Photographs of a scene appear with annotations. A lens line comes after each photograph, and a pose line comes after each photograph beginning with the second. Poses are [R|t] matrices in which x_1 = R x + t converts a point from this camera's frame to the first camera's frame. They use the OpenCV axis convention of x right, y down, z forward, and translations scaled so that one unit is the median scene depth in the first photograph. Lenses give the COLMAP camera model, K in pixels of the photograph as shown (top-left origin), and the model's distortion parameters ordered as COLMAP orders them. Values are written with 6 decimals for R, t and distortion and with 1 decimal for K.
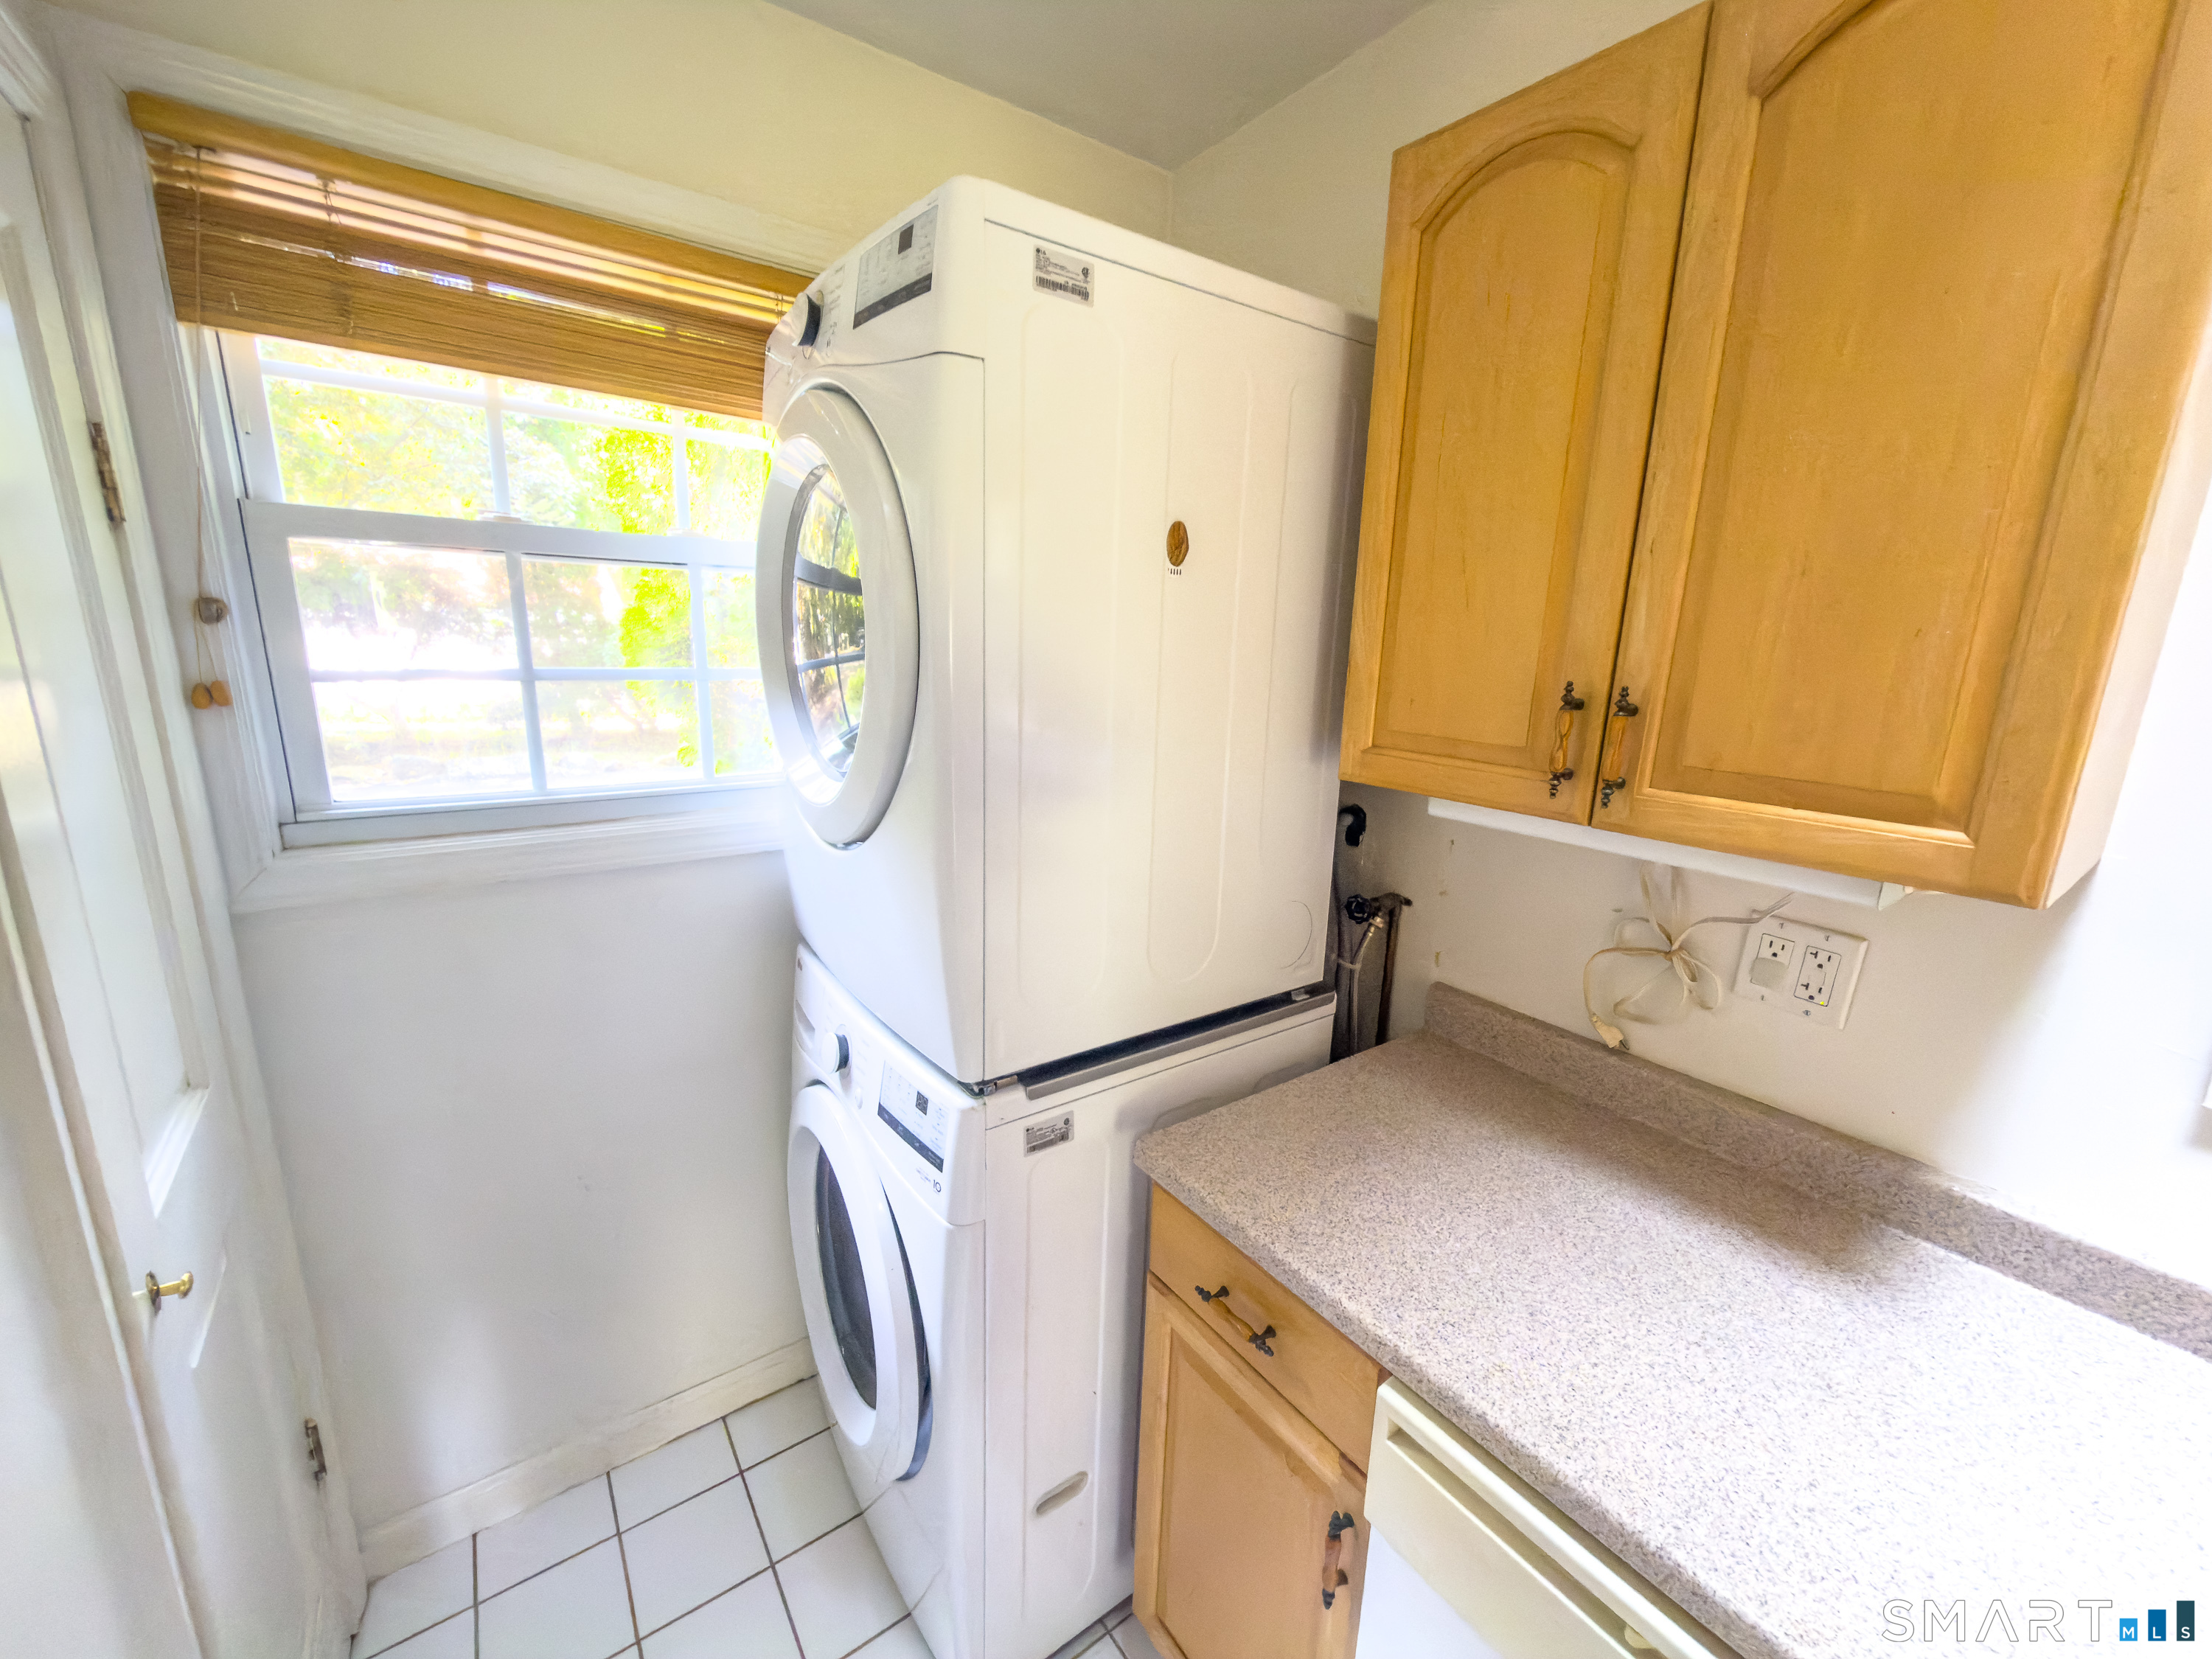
lens RADIAL K [[878.1, 0, 1111.8], [0, 878.1, 827.3], [0, 0, 1]] dist [-0.000458, 0.000574]
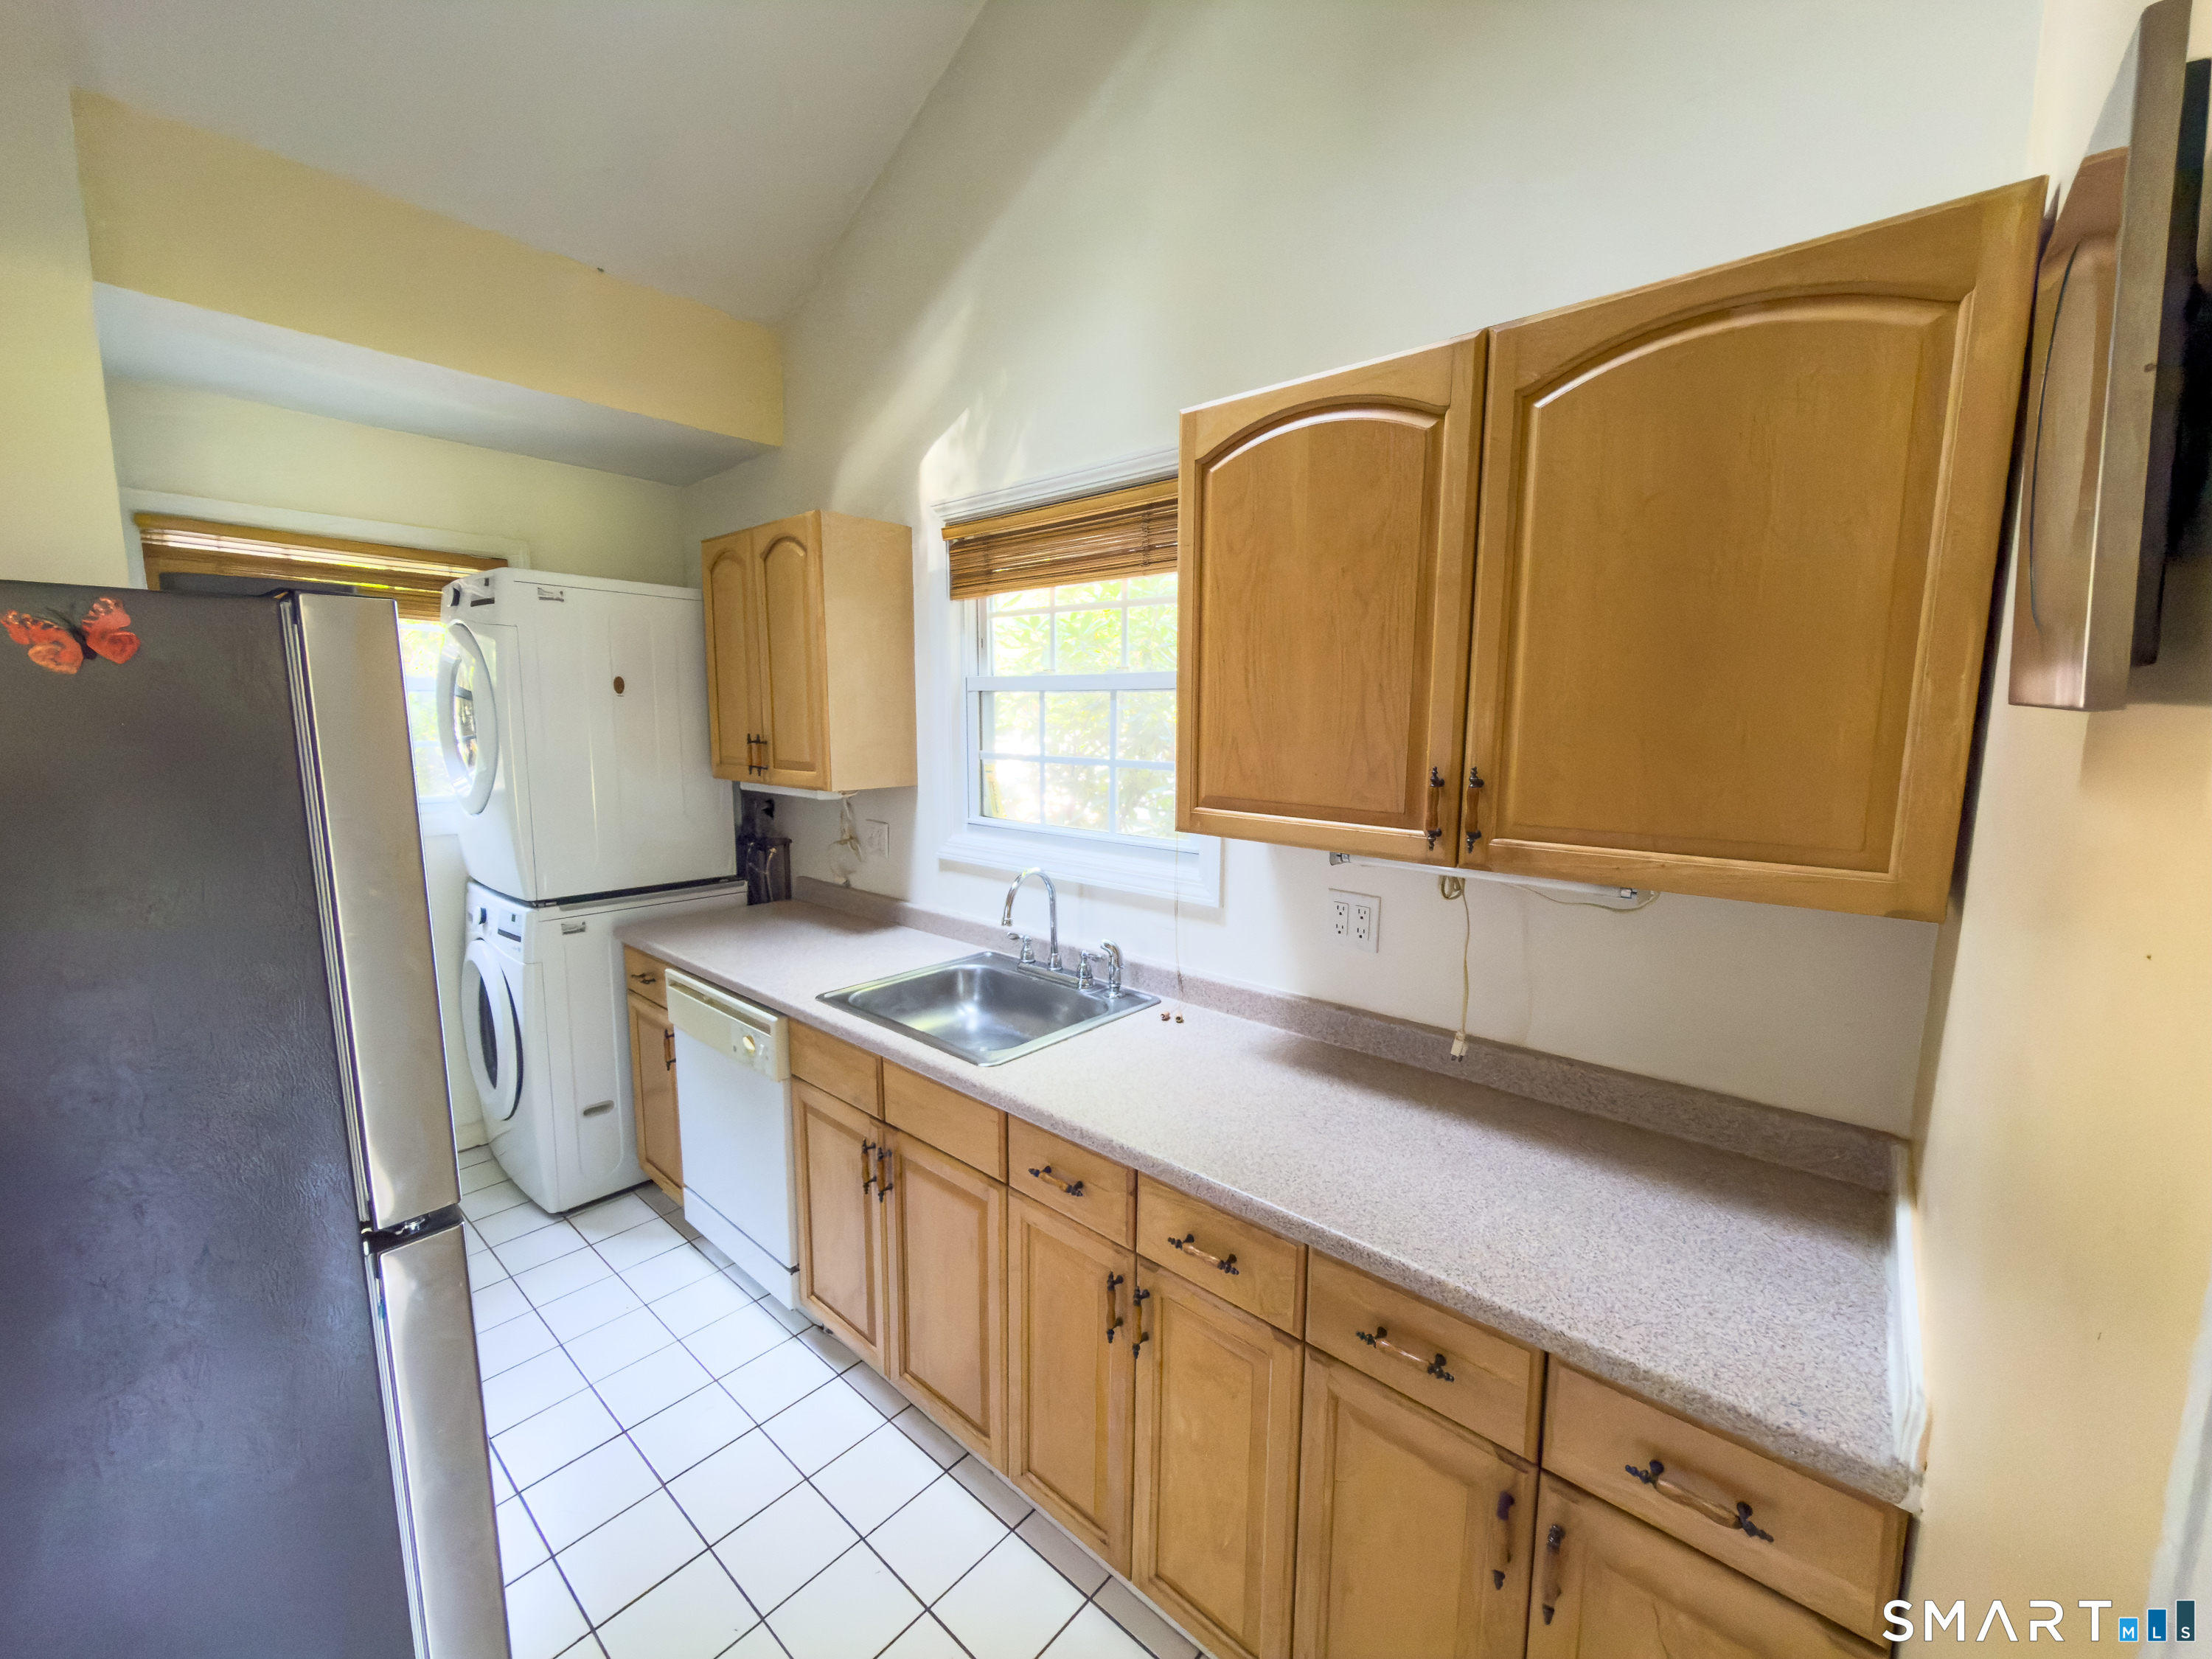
lens RADIAL K [[878.1, 0, 1107.6], [0, 878.1, 831.0], [0, 0, 1]] dist [-0.000458, 0.000574]
pose [[0.974532, -0.048563, 0.218926, 0.834055], [0.066604, 0.994897, -0.075789, 0.367044], [-0.214128, 0.088441, 0.972794, -1.659230]]
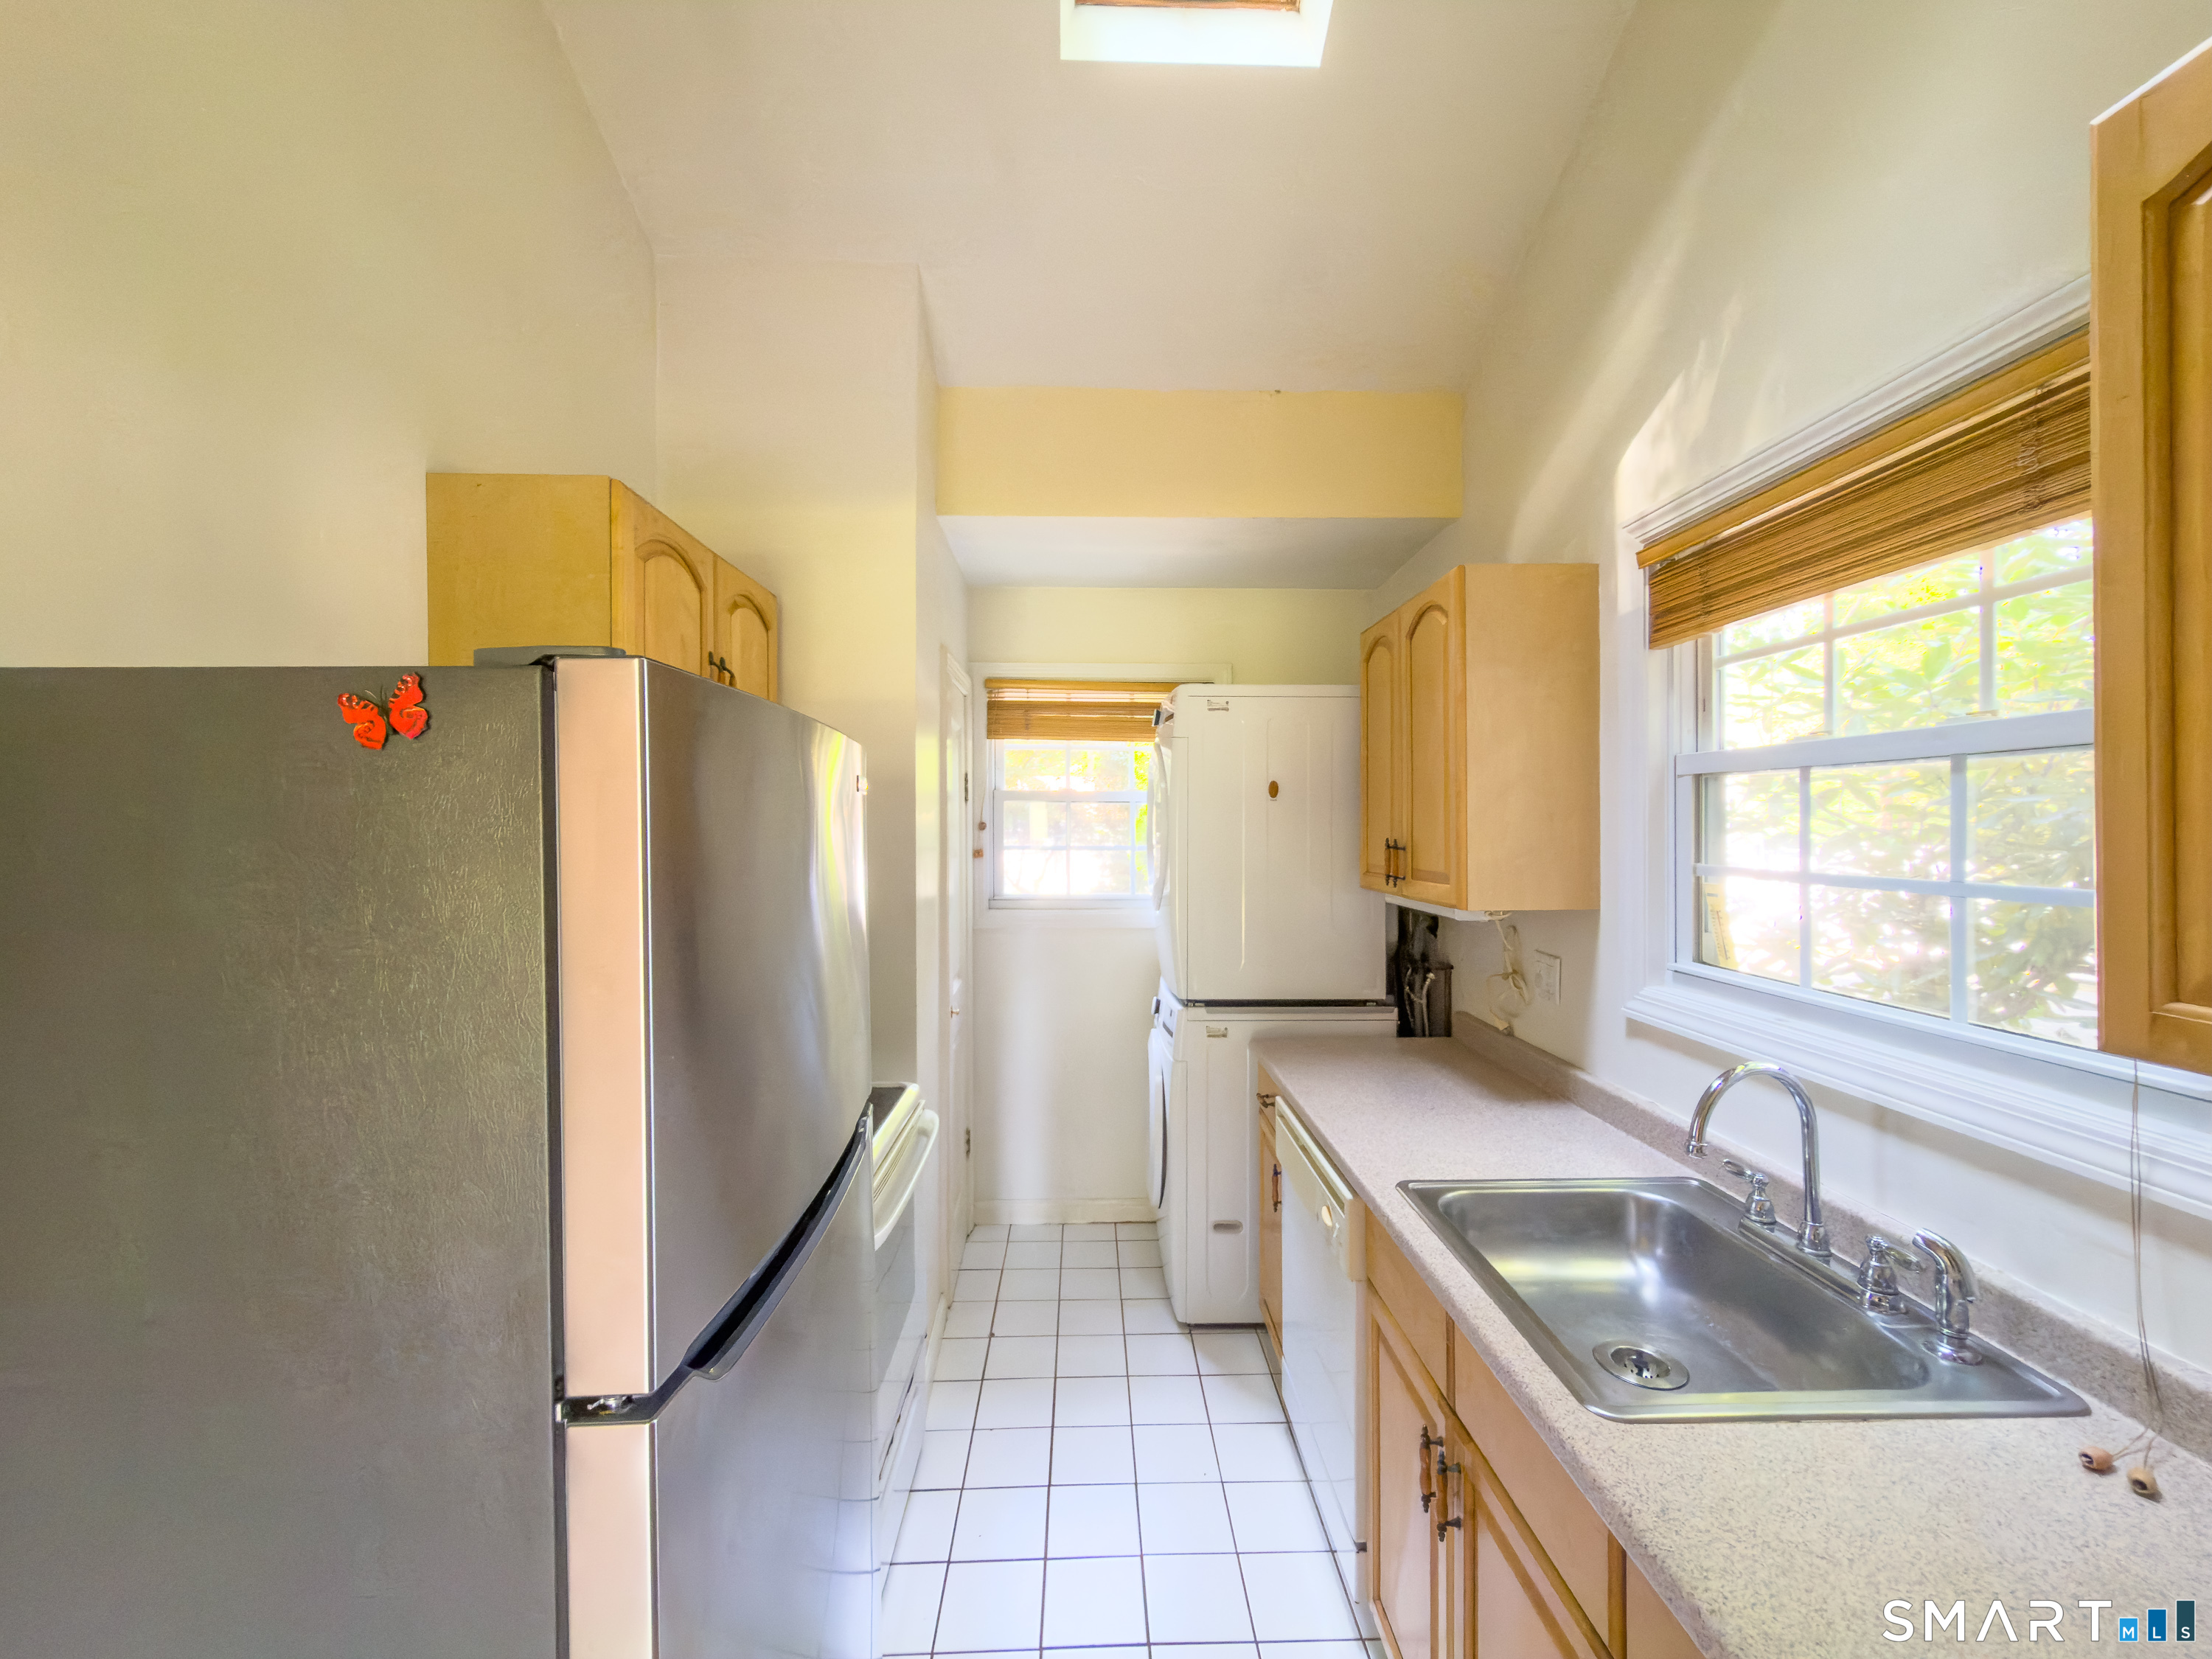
lens RADIAL K [[878.1, 0, 1109.1], [0, 878.1, 831.8], [0, 0, 1]] dist [-0.000458, 0.000574]
pose [[0.826053, -0.024860, -0.563044, 1.038699], [-0.099472, 0.976912, -0.189070, 0.299873], [0.554745, 0.212189, 0.804509, -1.186129]]
